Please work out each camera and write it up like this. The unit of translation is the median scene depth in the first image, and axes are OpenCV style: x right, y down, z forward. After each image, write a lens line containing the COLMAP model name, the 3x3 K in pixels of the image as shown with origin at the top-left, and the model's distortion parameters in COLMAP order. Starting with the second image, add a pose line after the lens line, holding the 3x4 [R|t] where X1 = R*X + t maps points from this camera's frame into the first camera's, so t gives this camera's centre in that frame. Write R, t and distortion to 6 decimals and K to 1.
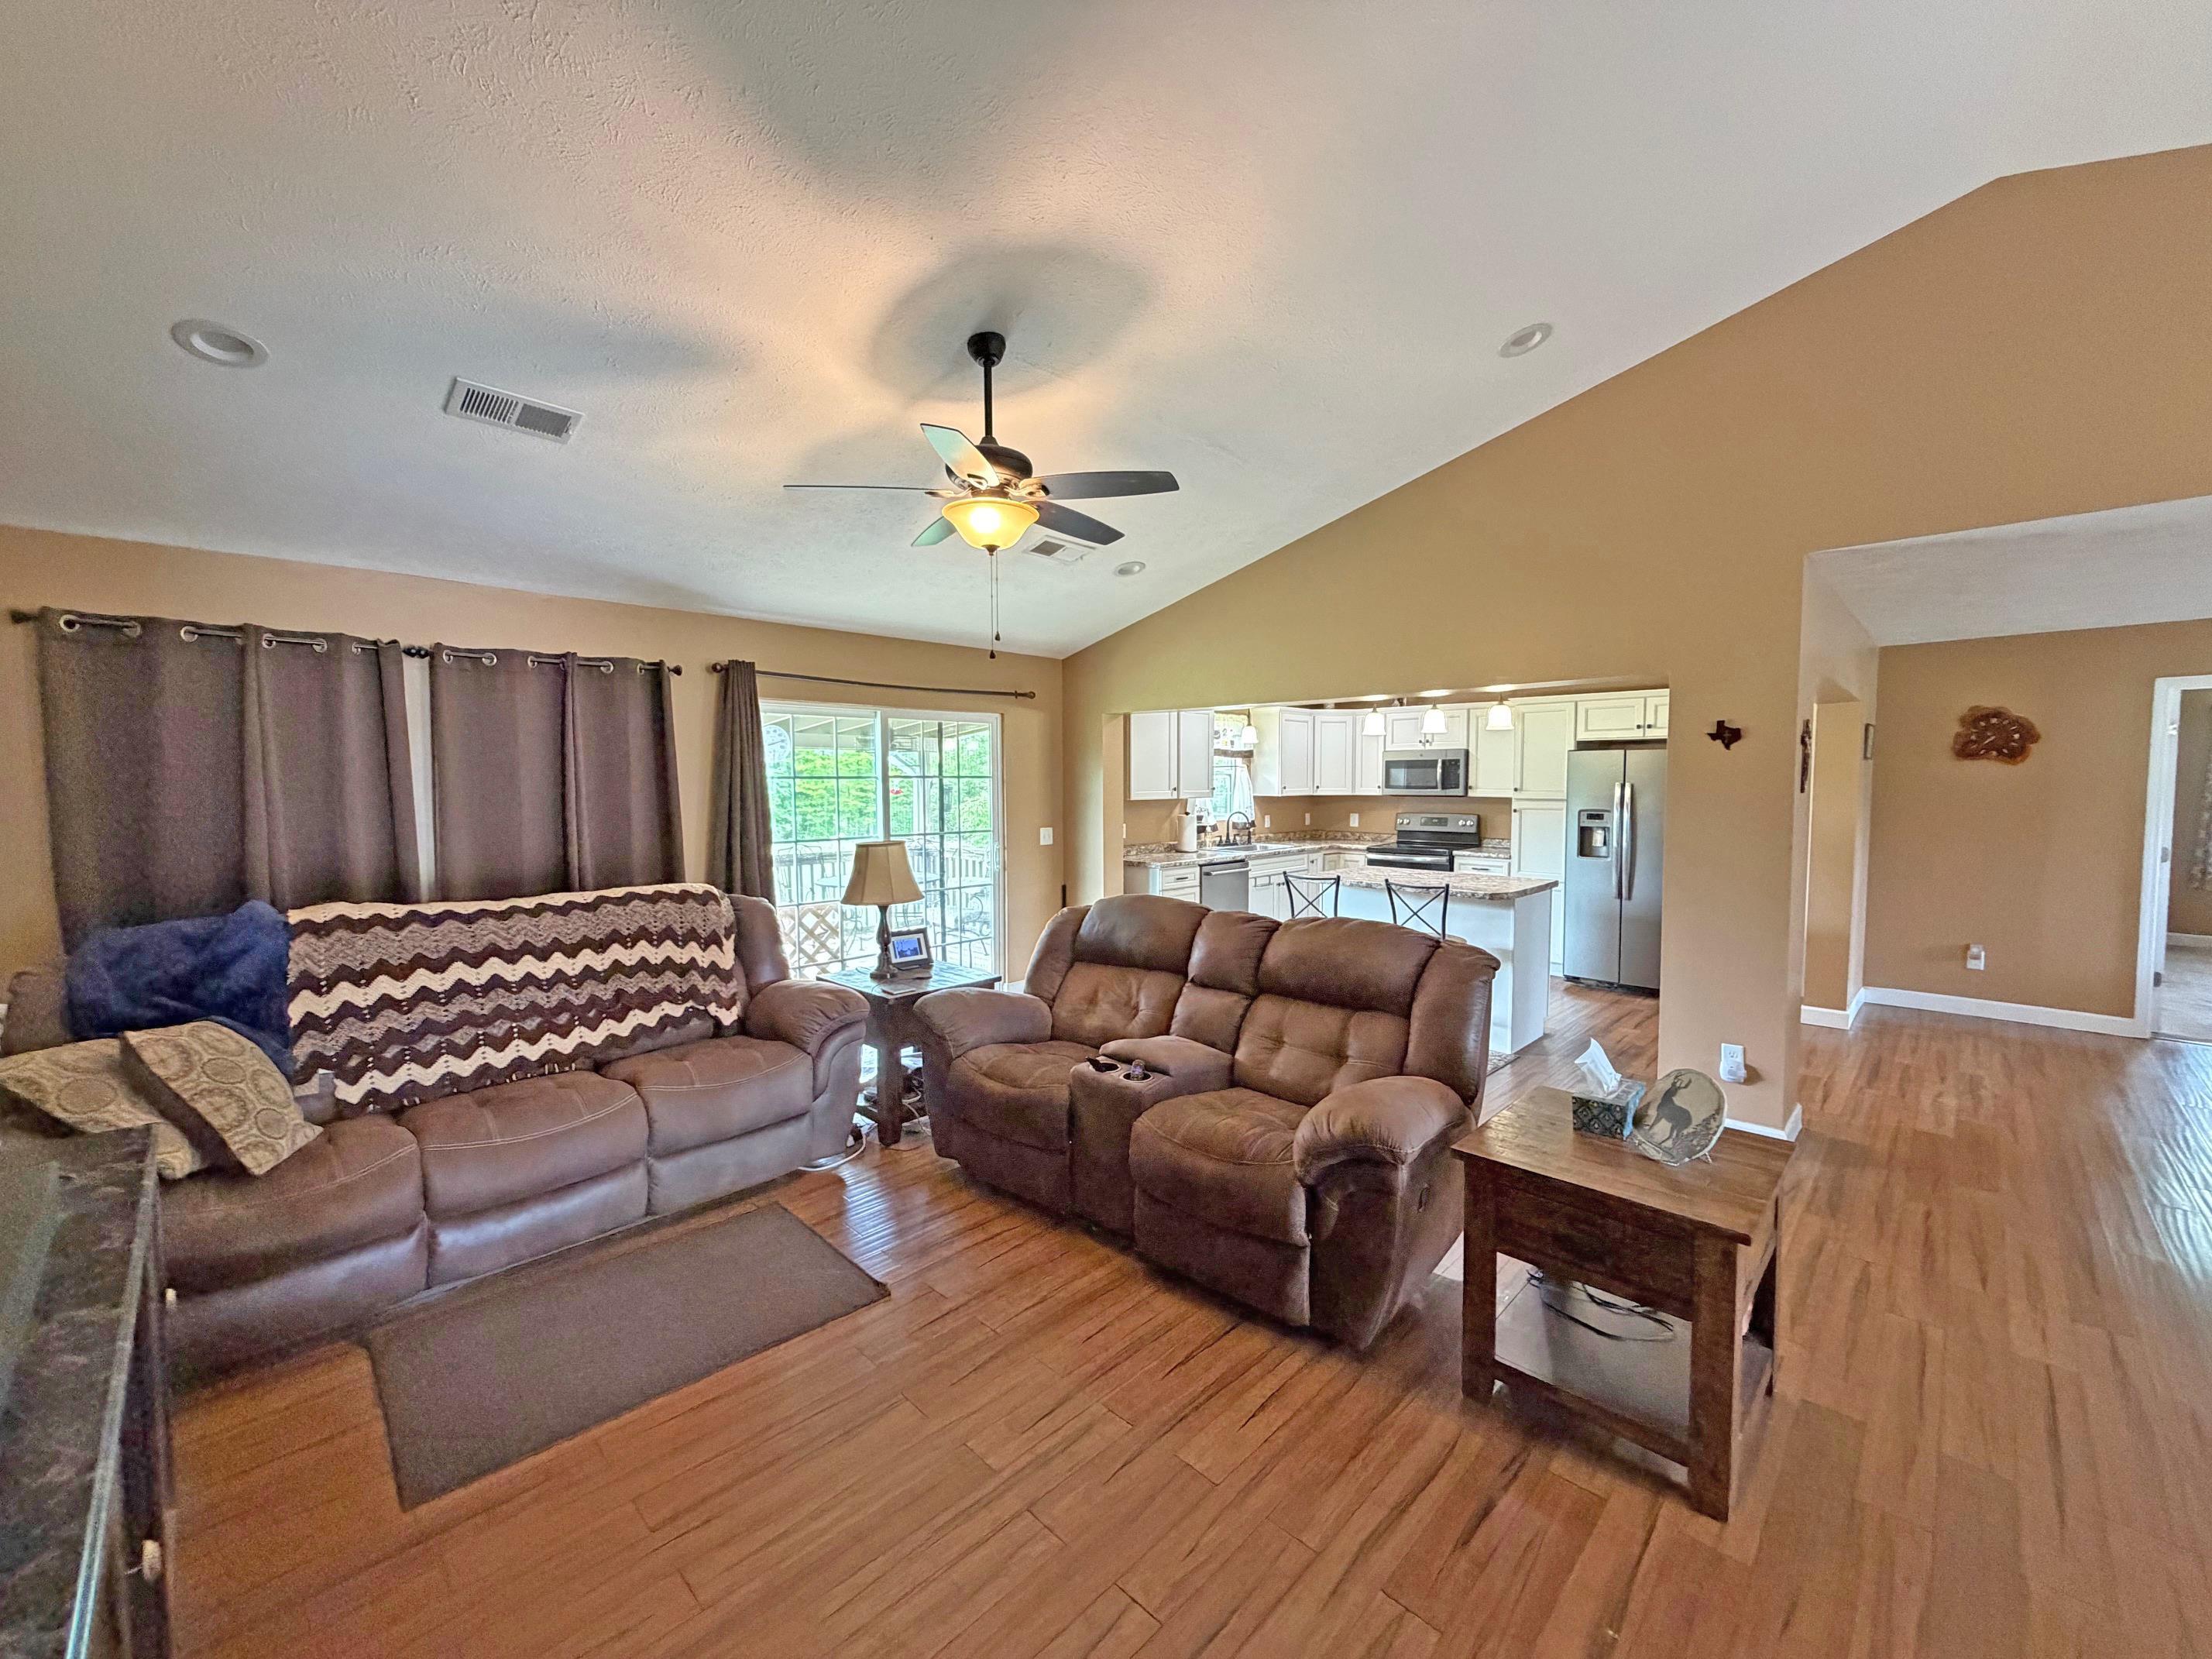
lens RADIAL K [[880.5, 0, 1093.9], [0, 880.5, 834.8], [0, 0, 1]] dist [0.000430, 0.001326]
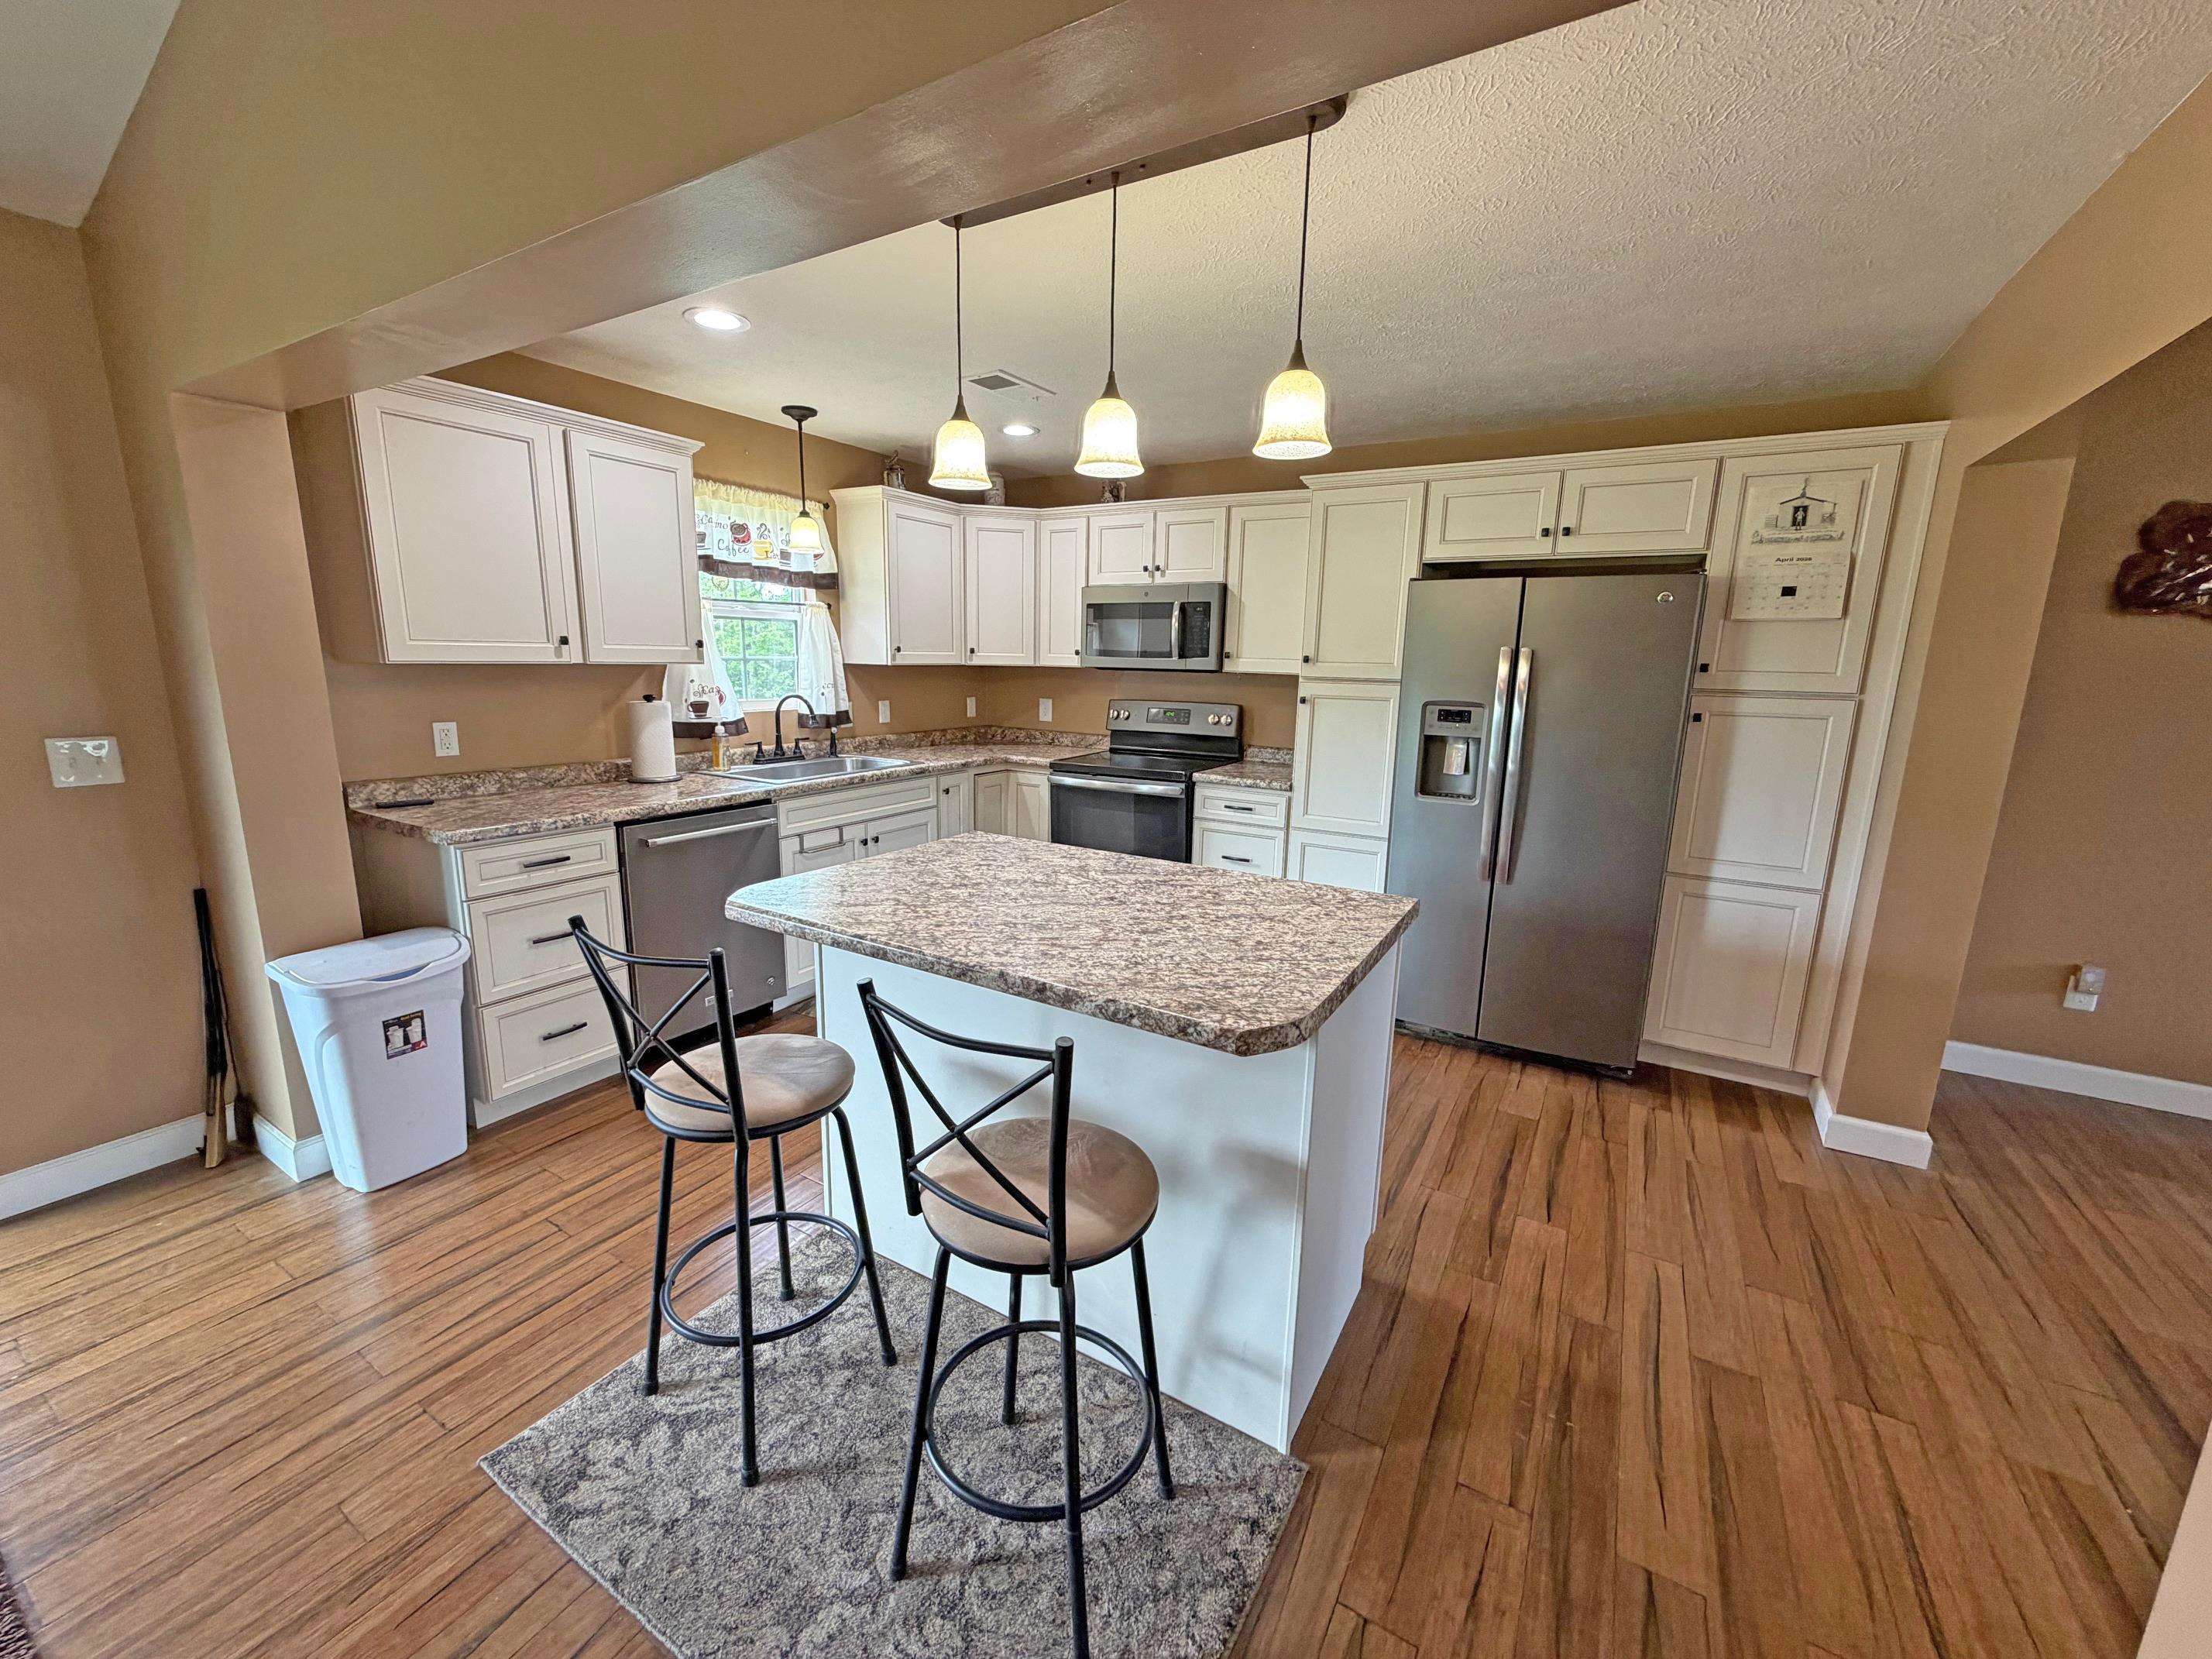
lens RADIAL K [[880.5, 0, 1102.8], [0, 880.5, 832.2], [0, 0, 1]] dist [0.000430, 0.001326]
pose [[0.971410, -0.025038, 0.236085, 0.256884], [-0.007483, 0.990700, 0.135860, -0.021293], [-0.237291, -0.133743, 0.962188, 0.557603]]
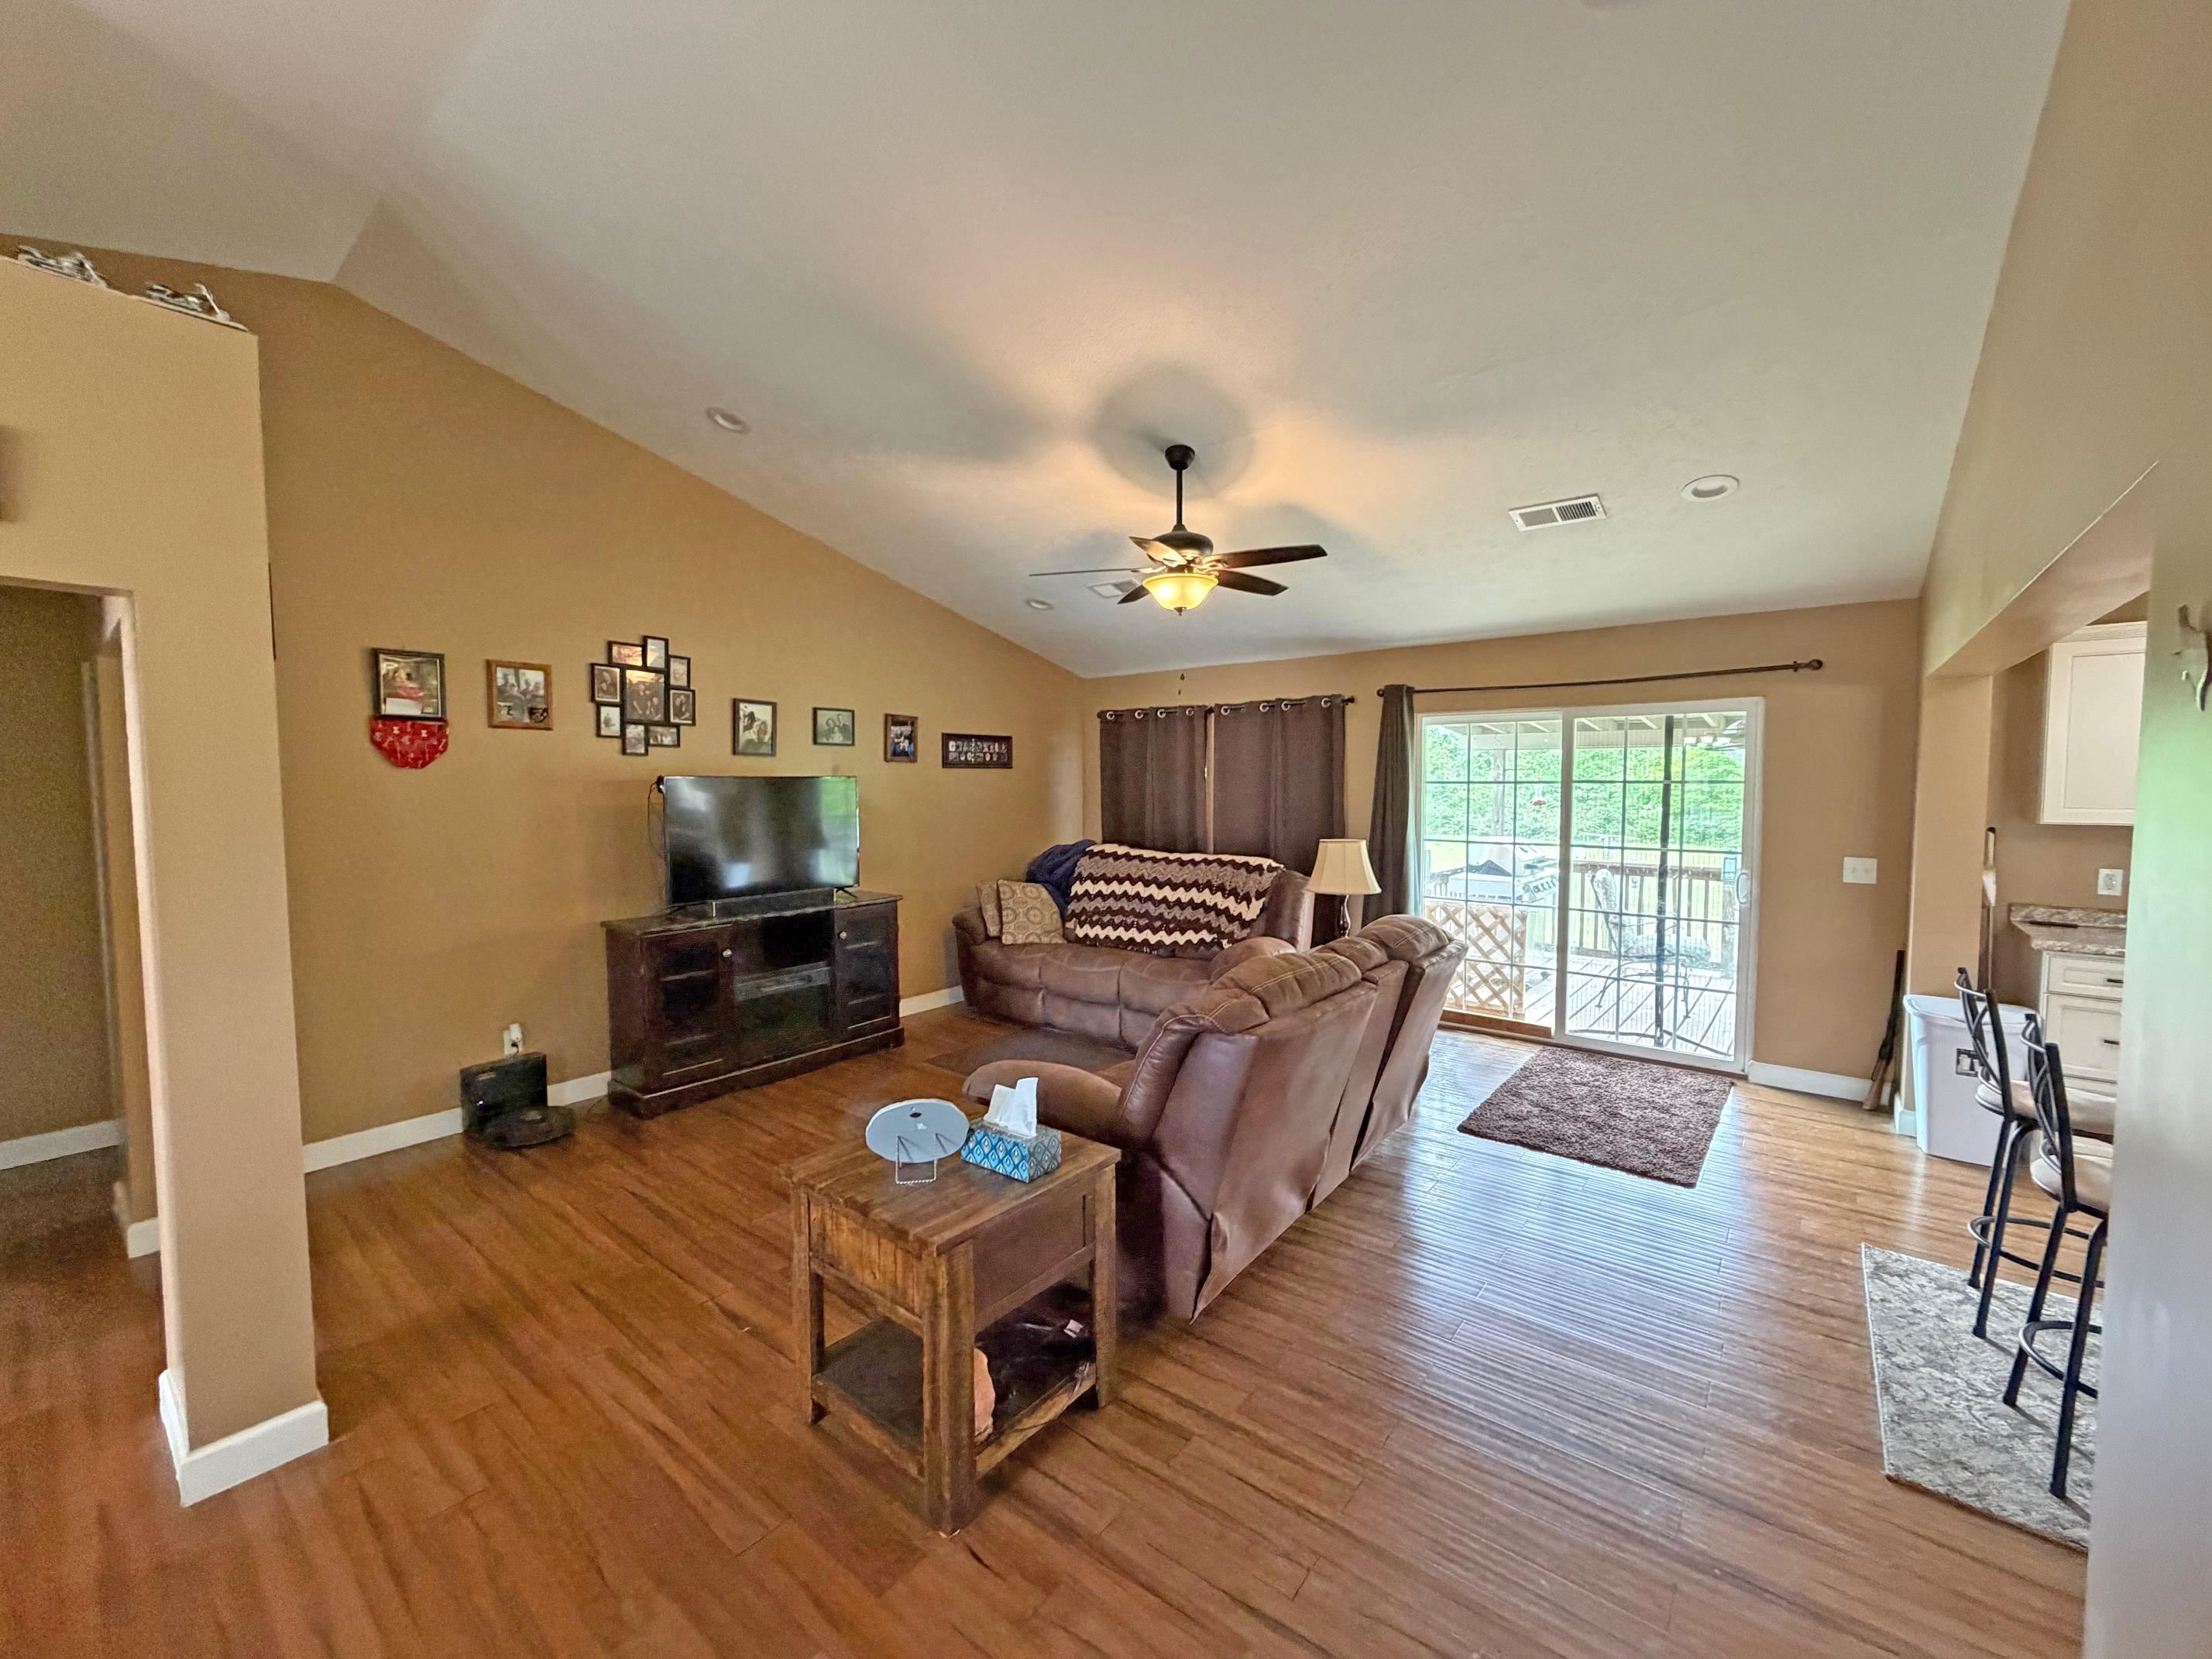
lens RADIAL K [[880.5, 0, 1107.8], [0, 880.5, 828.9], [0, 0, 1]] dist [0.000430, 0.001326]
pose [[0.109146, 0.060616, -0.992176, 0.545092], [-0.059462, 0.996750, 0.054354, -0.032046], [0.992246, 0.053064, 0.112396, 0.354183]]
